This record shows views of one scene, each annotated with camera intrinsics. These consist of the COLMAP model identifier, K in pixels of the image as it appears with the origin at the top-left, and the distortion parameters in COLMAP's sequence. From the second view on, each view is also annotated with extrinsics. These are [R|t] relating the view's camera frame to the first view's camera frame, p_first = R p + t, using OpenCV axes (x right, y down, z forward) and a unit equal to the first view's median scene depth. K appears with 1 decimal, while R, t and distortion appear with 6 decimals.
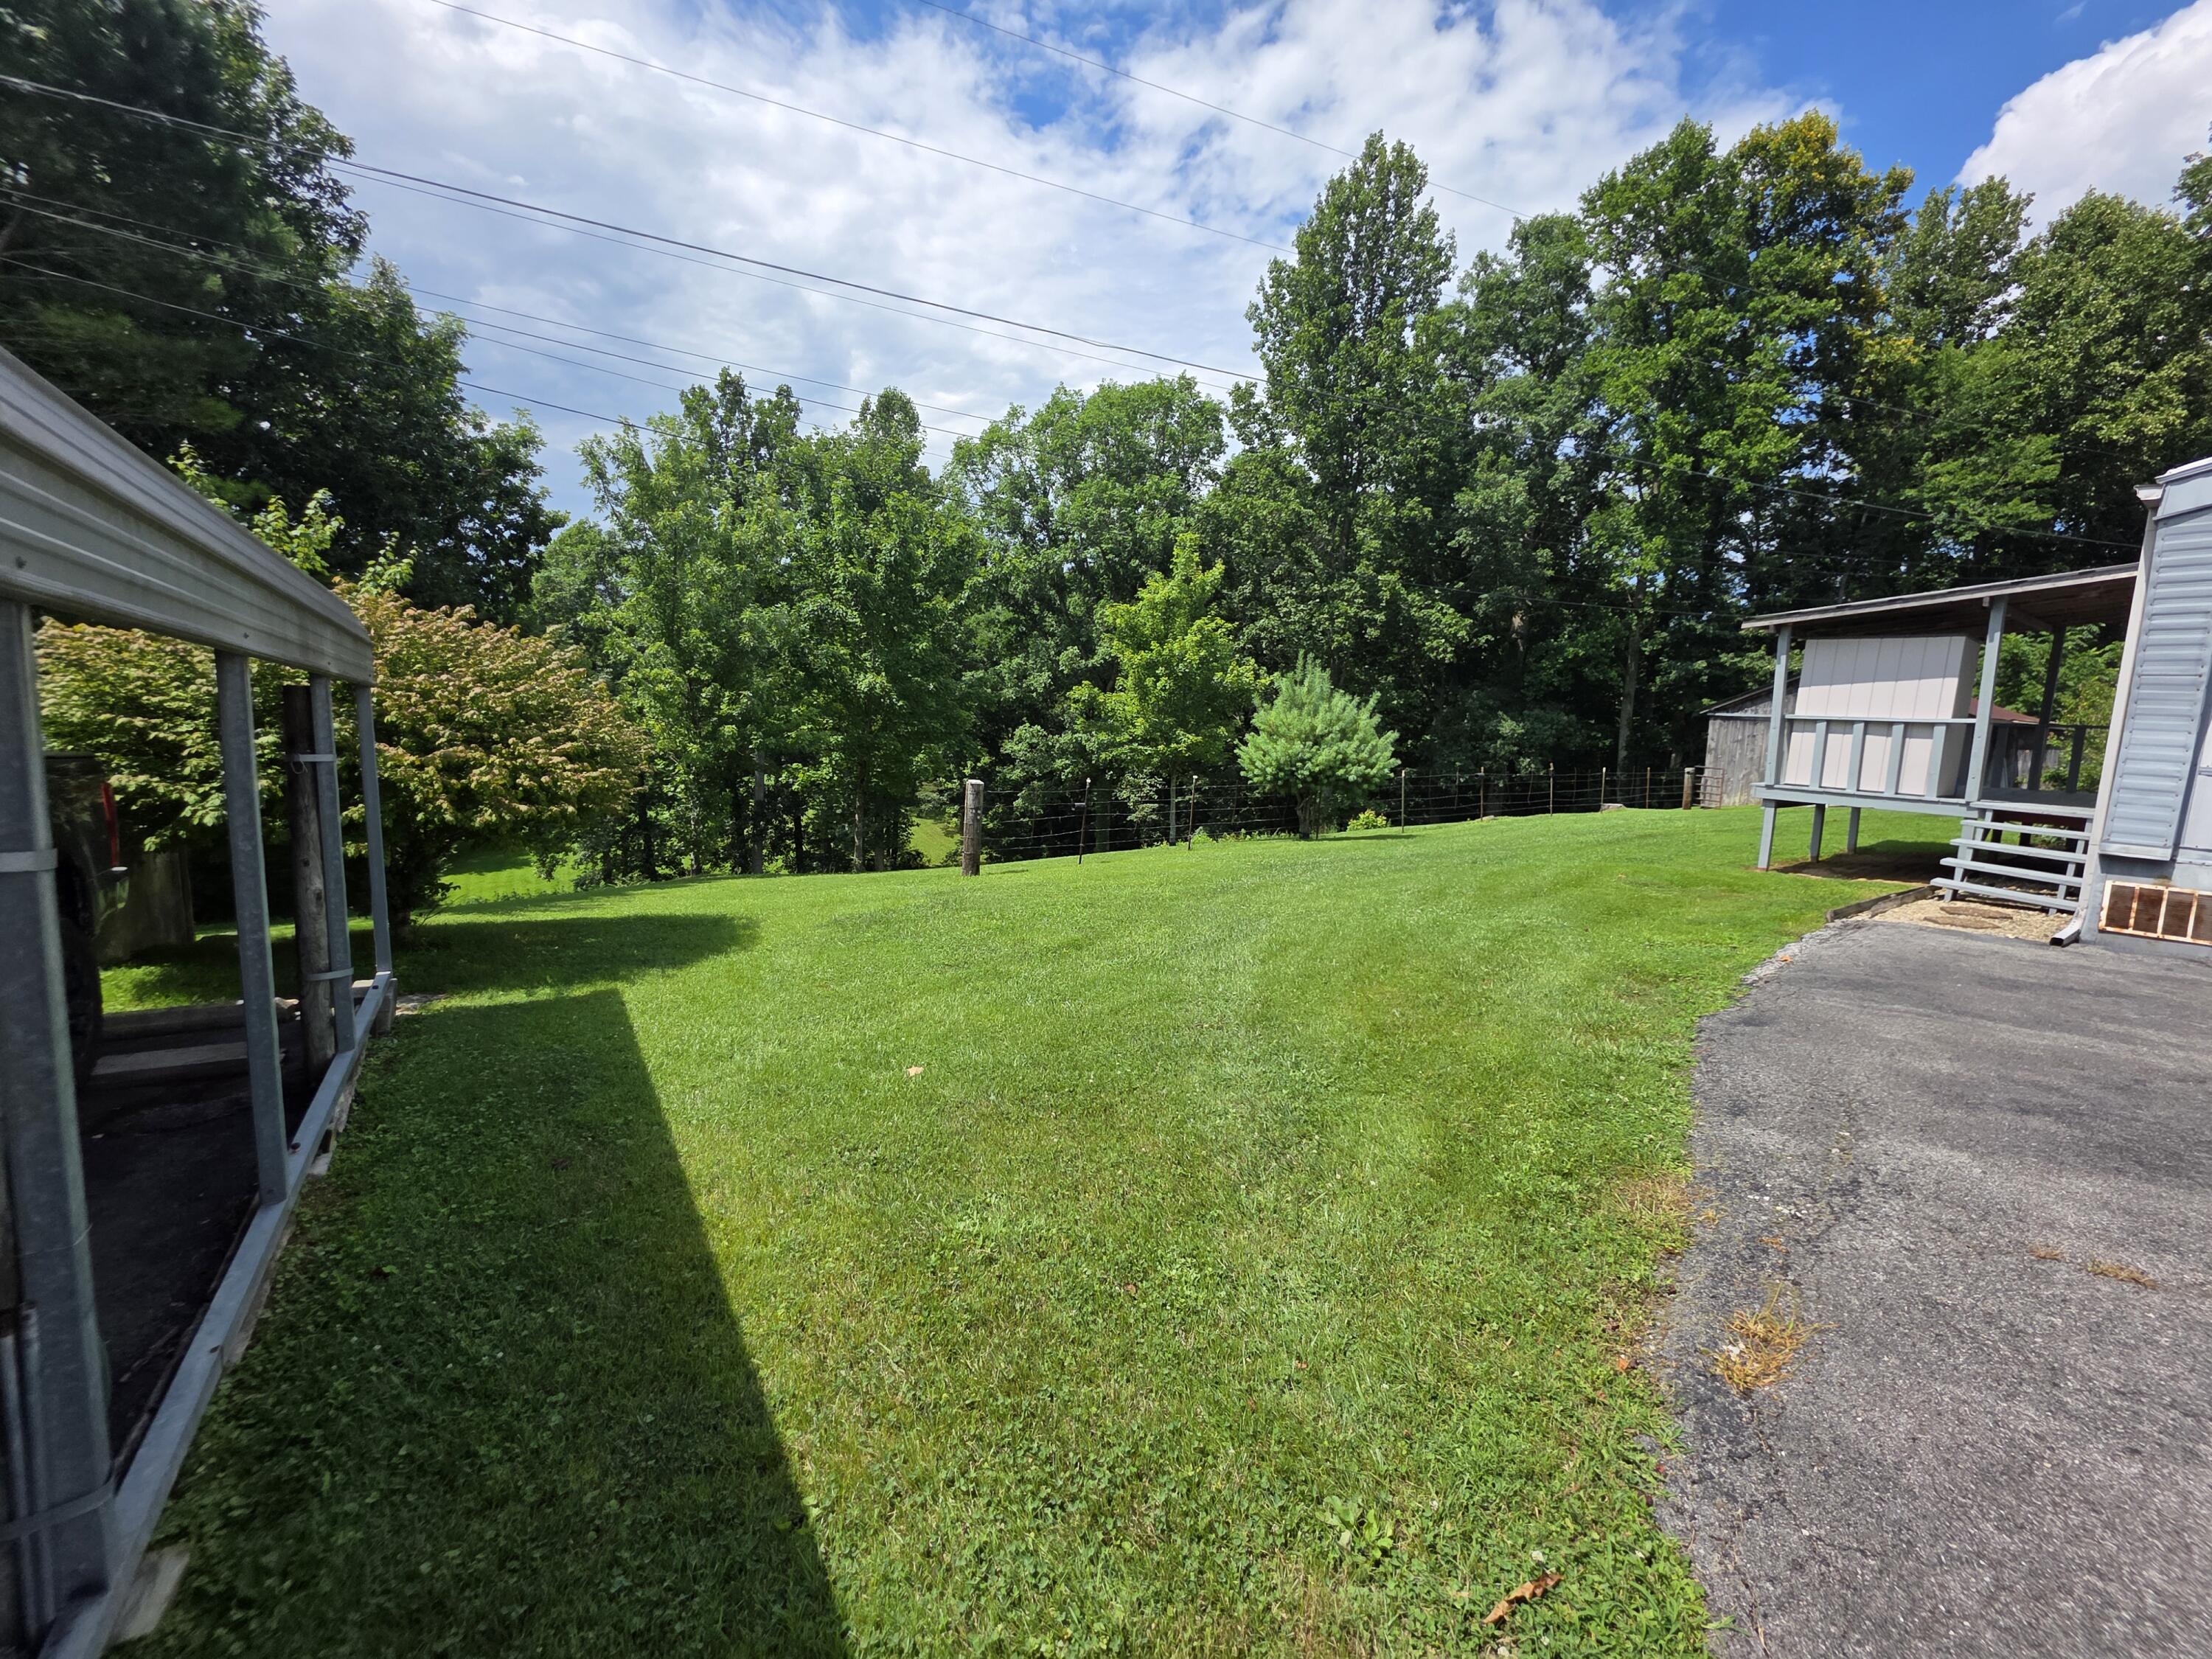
lens RADIAL K [[881.3, 0, 1105.6], [0, 881.3, 821.6], [0, 0, 1]] dist [0.000787, -0.001692]
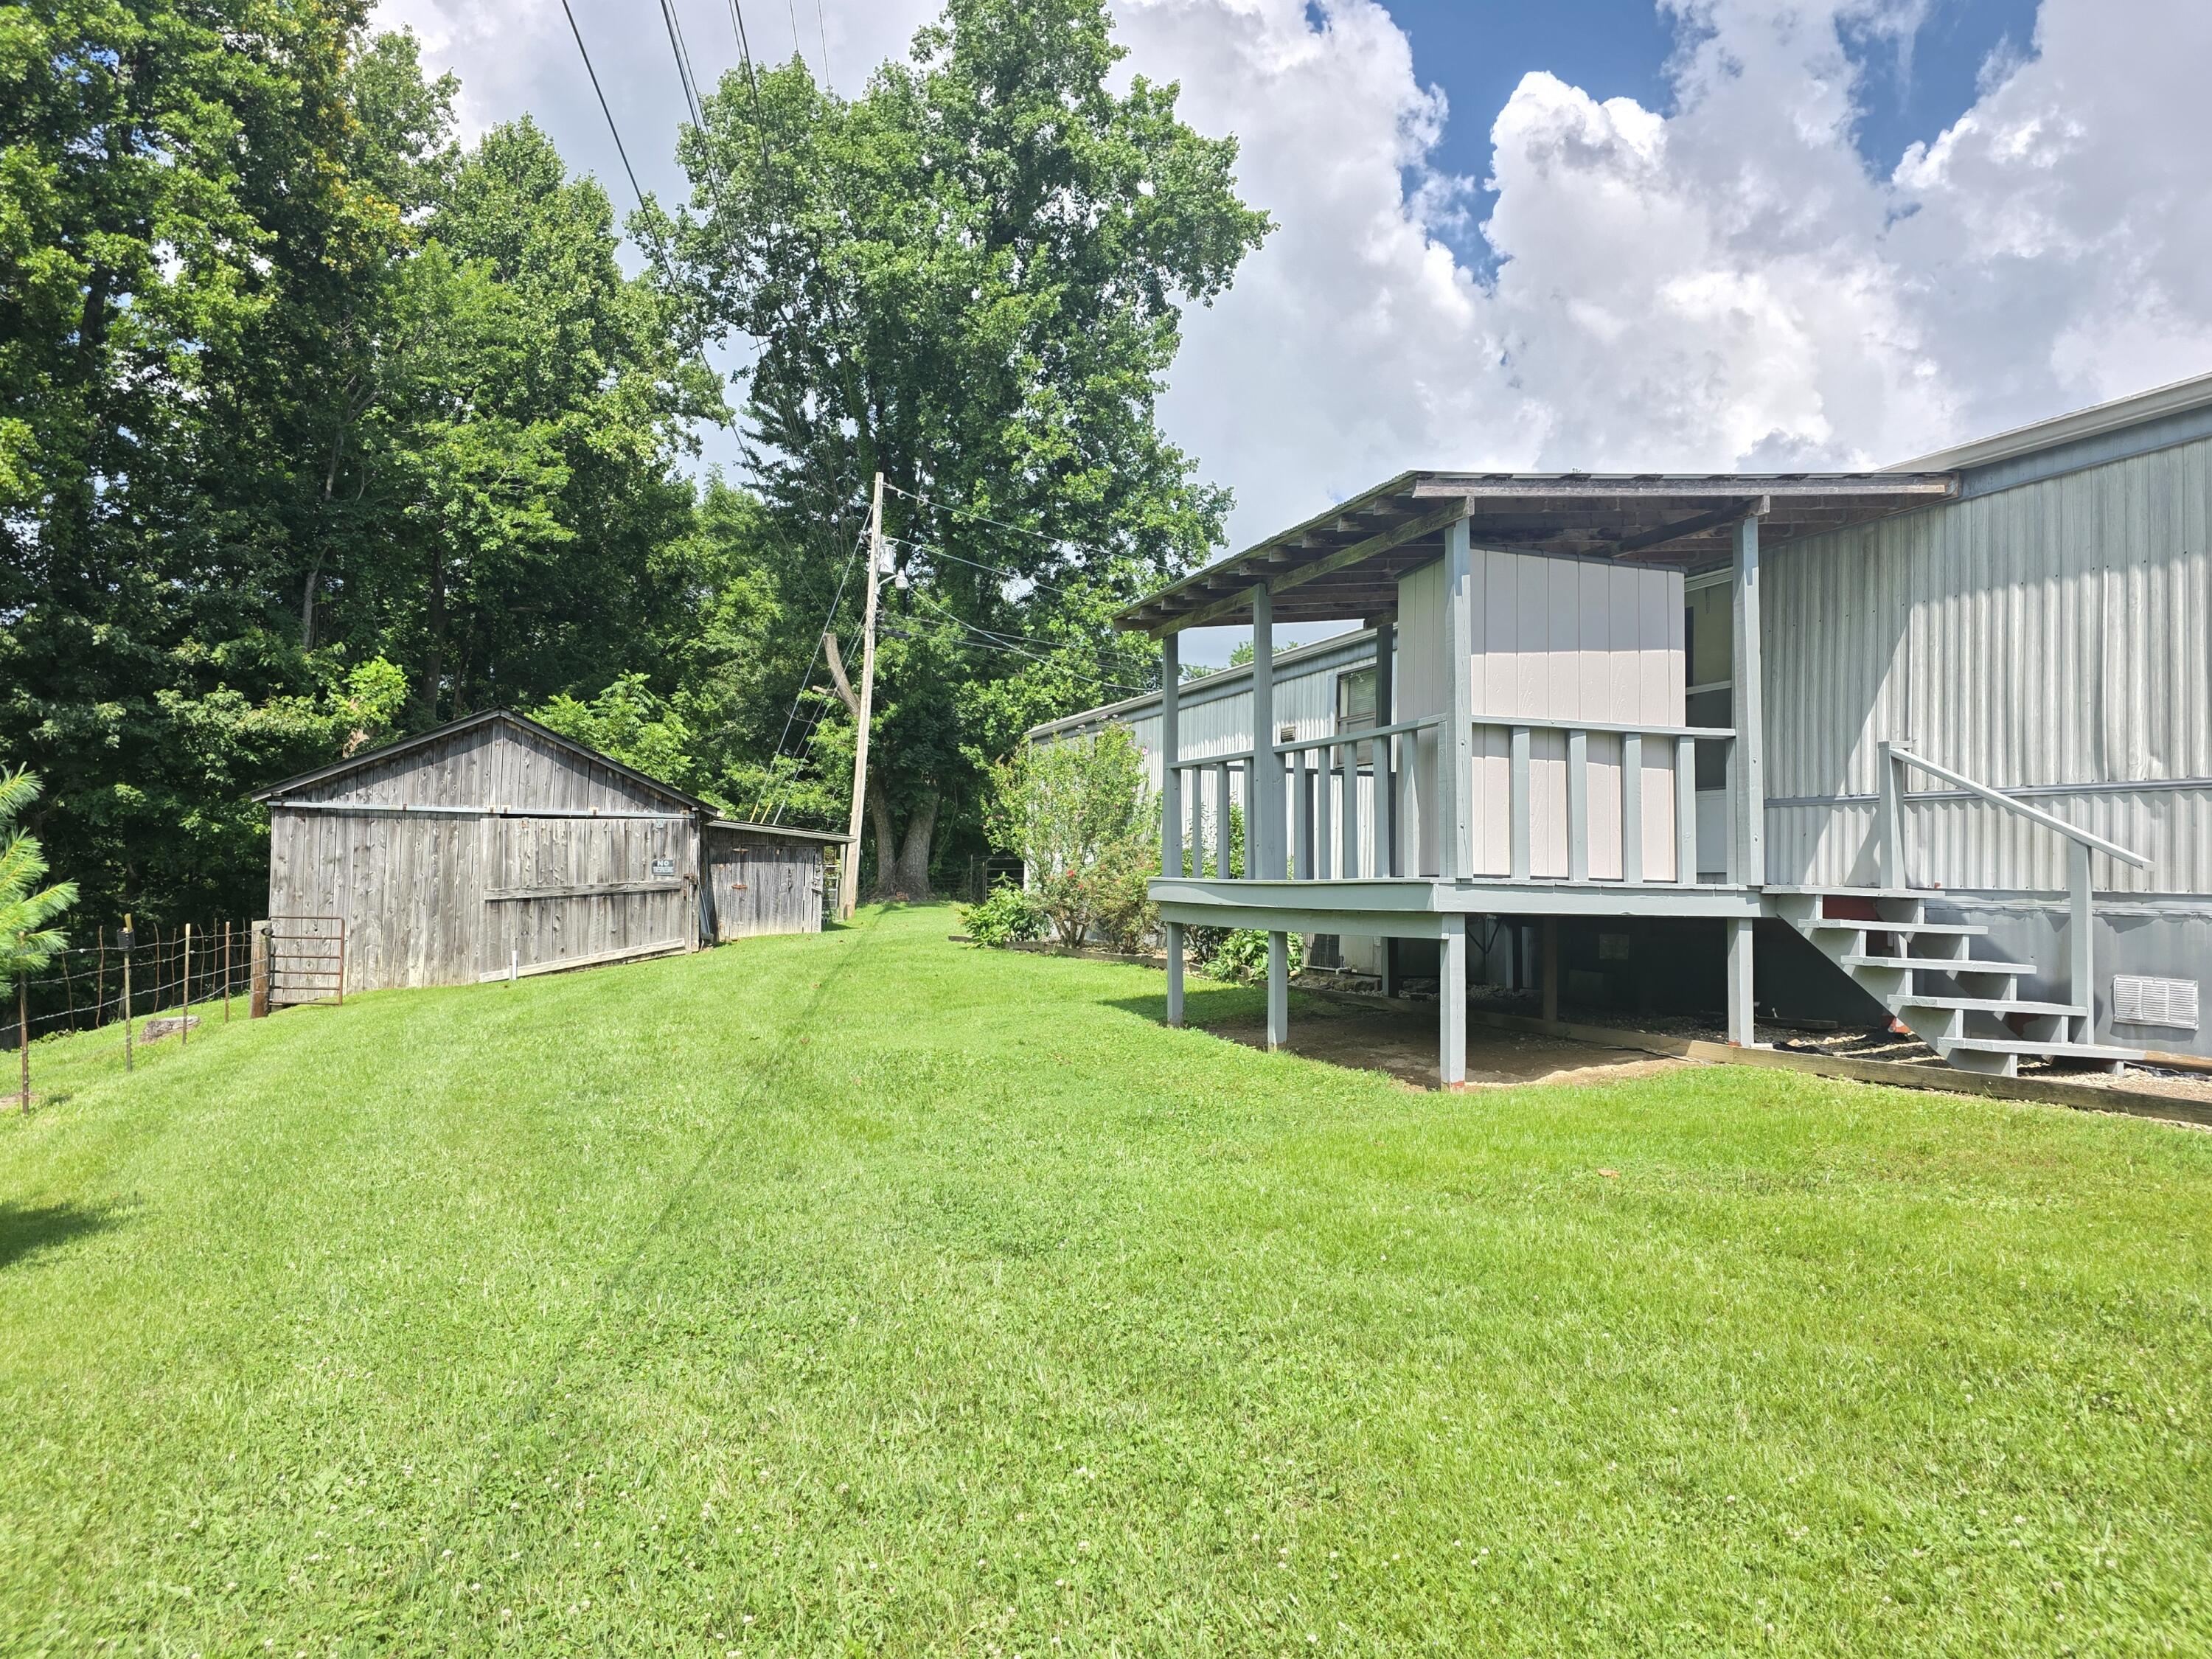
lens RADIAL K [[1535.9, 0, 1166.0], [0, 1535.9, 799.7], [0, 0, 1]] dist [0.054734, -0.039938]
pose [[0.240408, 0.025202, 0.970345, 0.005220], [0.121862, 0.990970, -0.055930, -0.020788], [-0.962992, 0.131694, 0.235166, 0.363723]]
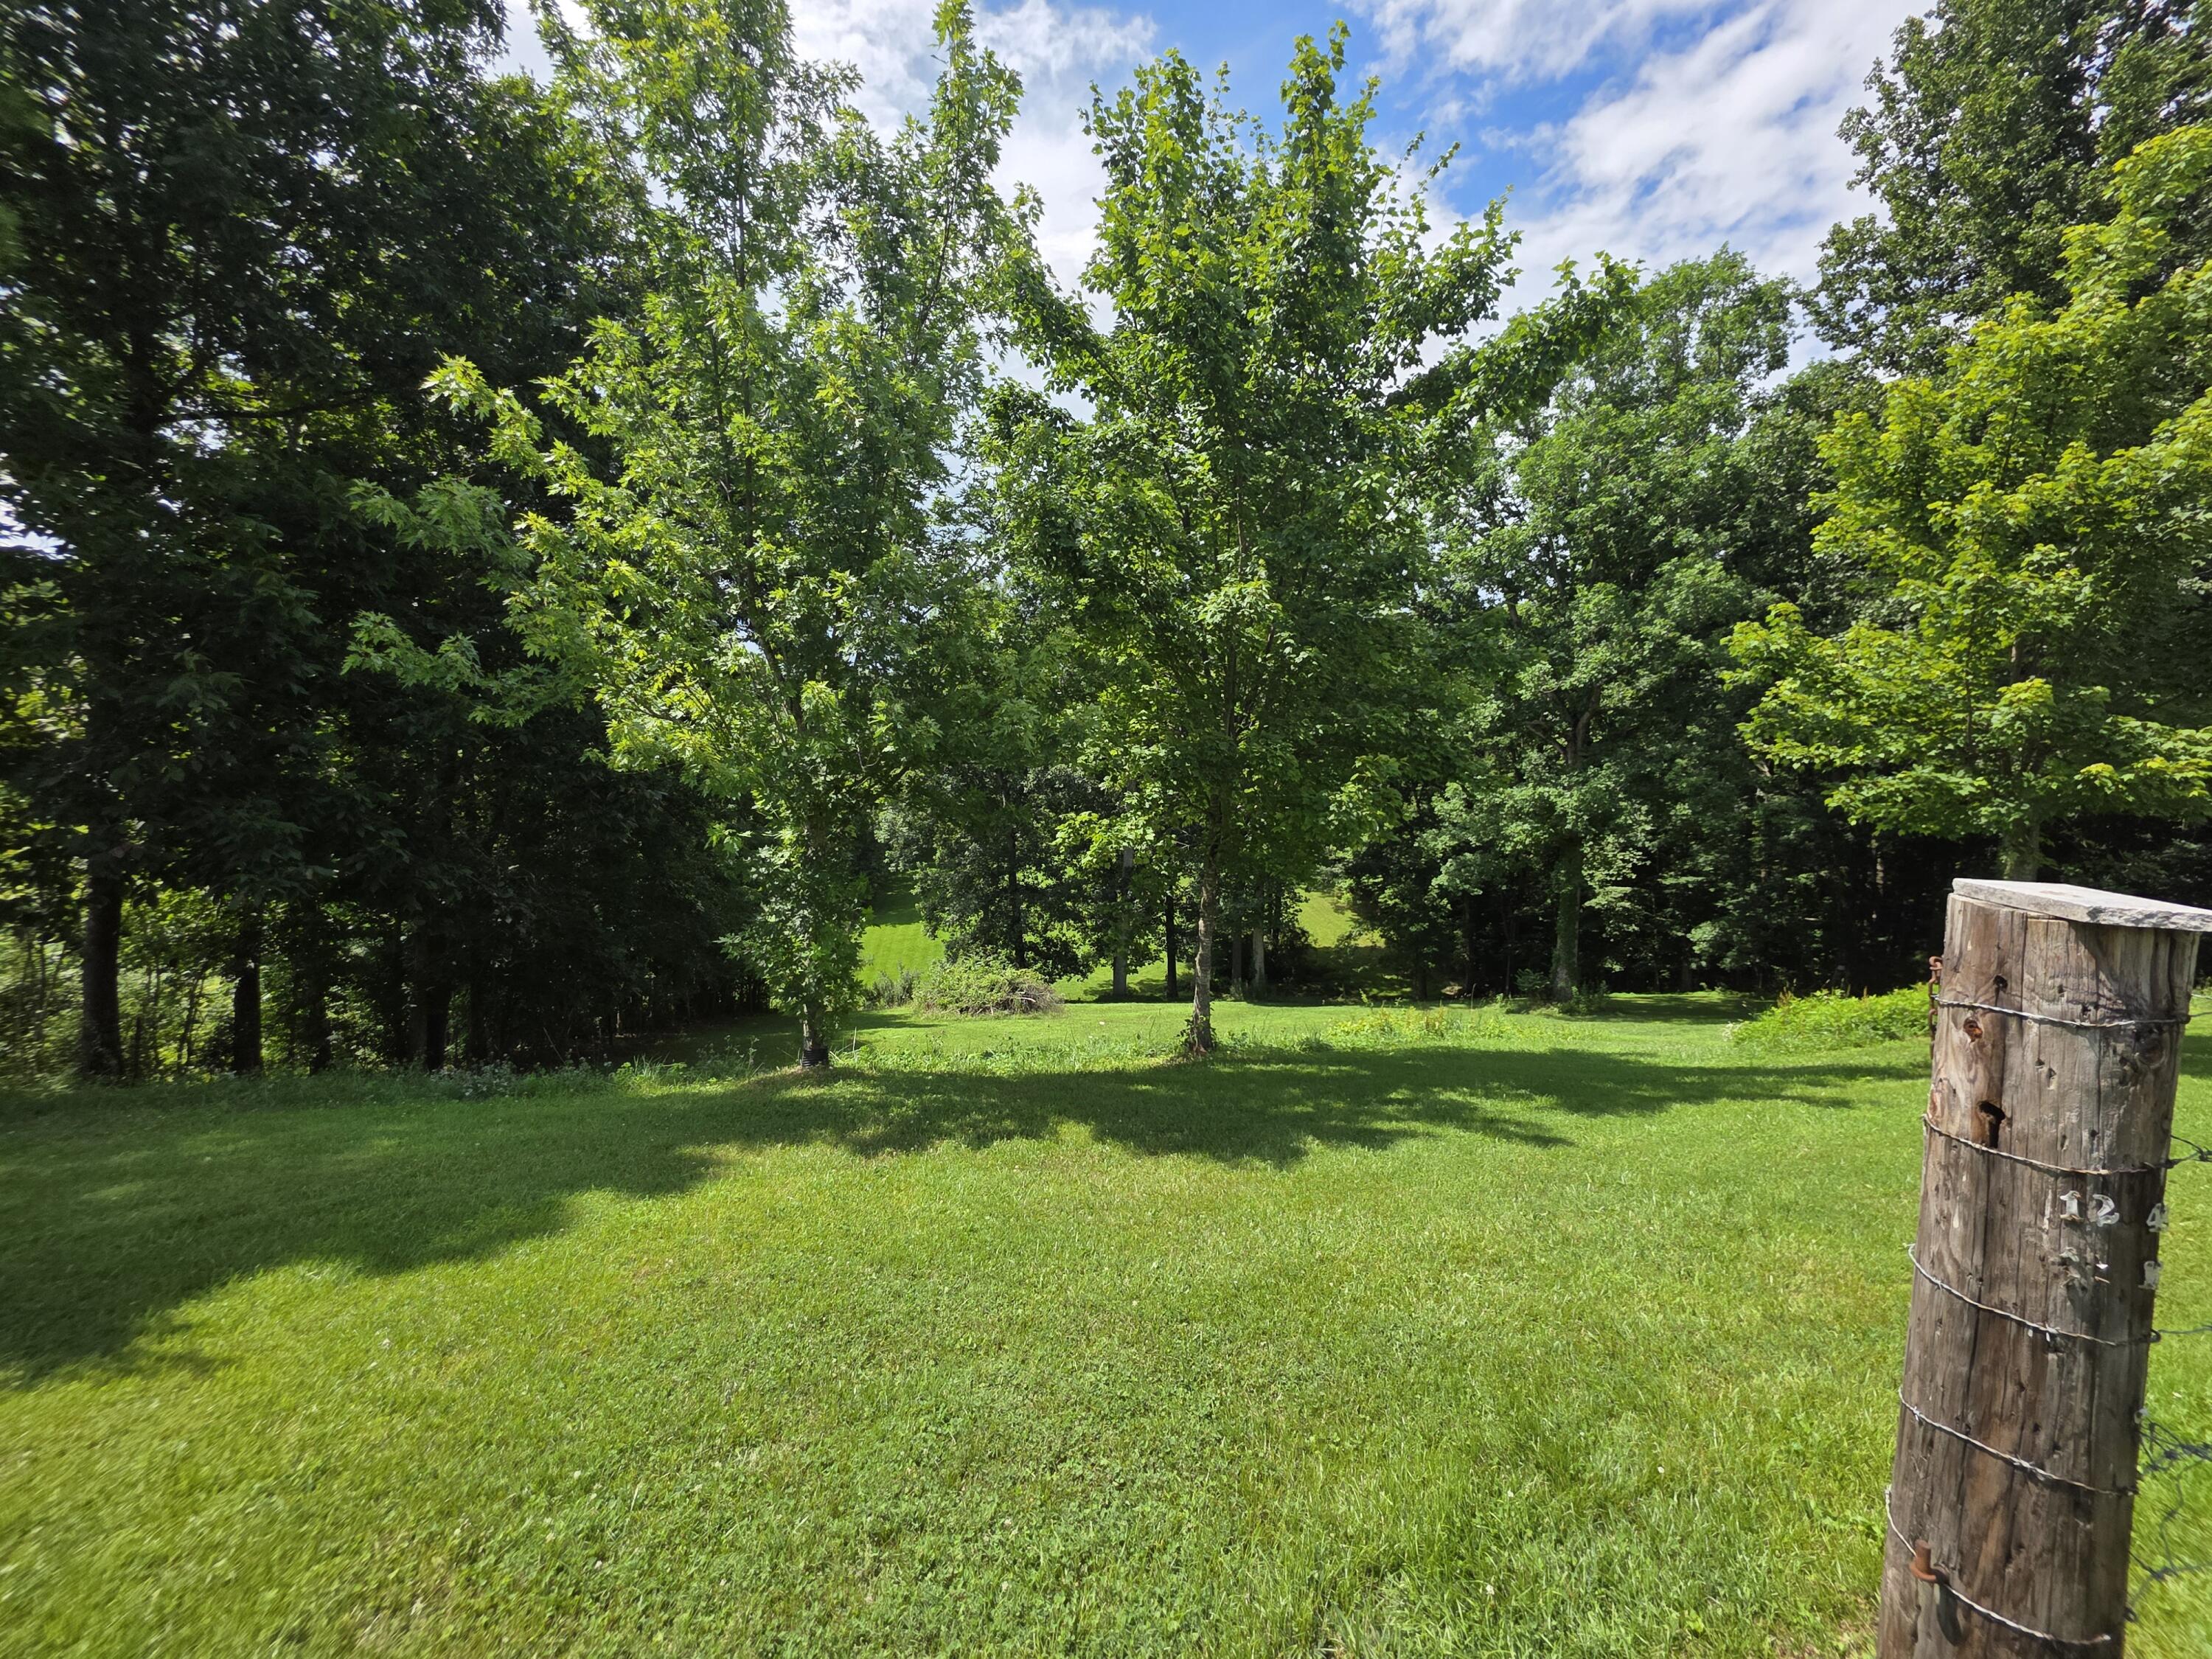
lens RADIAL K [[881.3, 0, 1110.4], [0, 881.3, 802.1], [0, 0, 1]] dist [0.000787, -0.001692]
pose [[0.911470, 0.001344, -0.411365, -0.092123], [-0.041405, 0.995216, -0.088490, -0.019376], [0.409279, 0.097689, 0.907165, 0.380195]]
